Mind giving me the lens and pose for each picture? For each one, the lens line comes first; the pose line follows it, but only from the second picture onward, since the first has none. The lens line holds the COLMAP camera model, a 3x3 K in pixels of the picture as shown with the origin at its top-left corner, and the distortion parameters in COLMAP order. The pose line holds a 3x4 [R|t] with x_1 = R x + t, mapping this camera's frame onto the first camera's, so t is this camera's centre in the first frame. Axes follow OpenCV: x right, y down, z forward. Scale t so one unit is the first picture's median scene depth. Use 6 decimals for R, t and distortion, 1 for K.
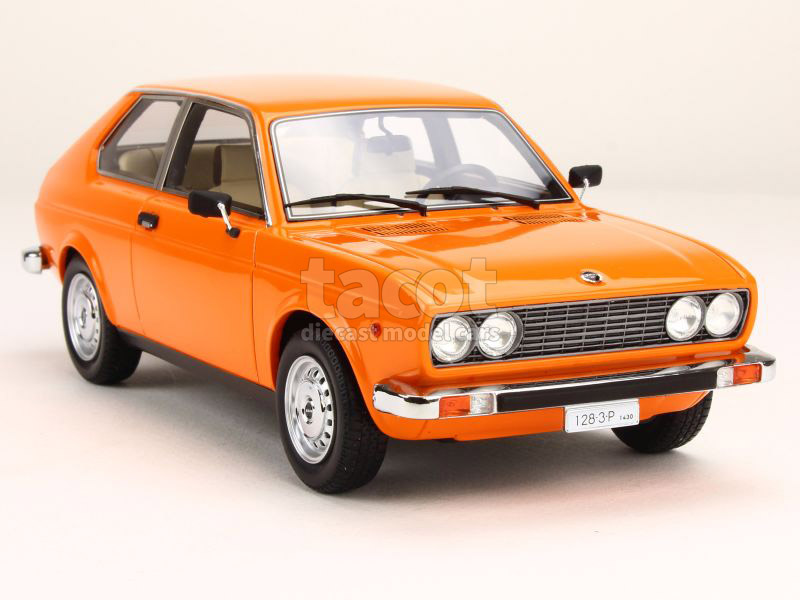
lens RADIAL K [[1015.0, 0, 400.1], [0, 1015.0, 327.4], [0, 0, 1]] dist [0.746319, -0.001437]
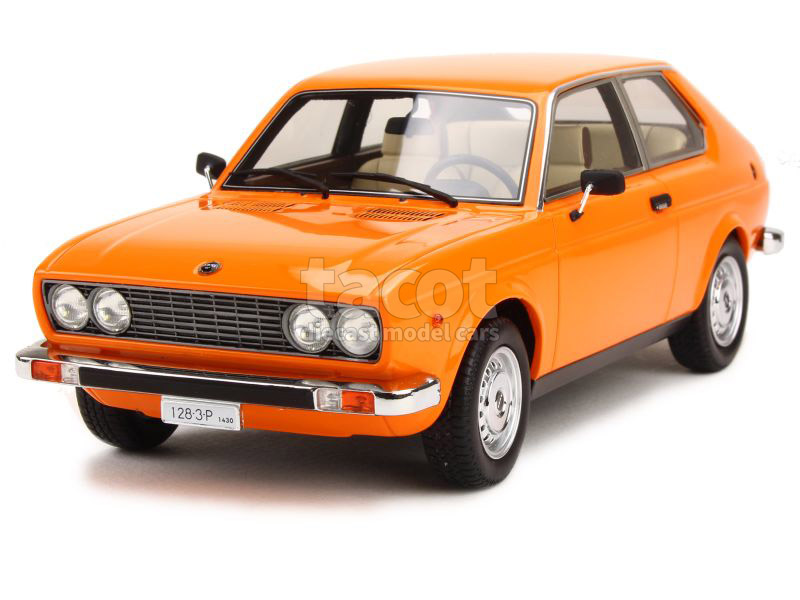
lens RADIAL K [[1001.8, 0, 400.0], [0, 1001.8, 300.0], [0, 0, 1]] dist [0.467979, 0.002066]
pose [[0.678554, 0.133256, -0.722363, 0.967508], [-0.147062, 0.988142, 0.044141, -0.084895], [0.719679, 0.076280, 0.690104, 0.471143]]
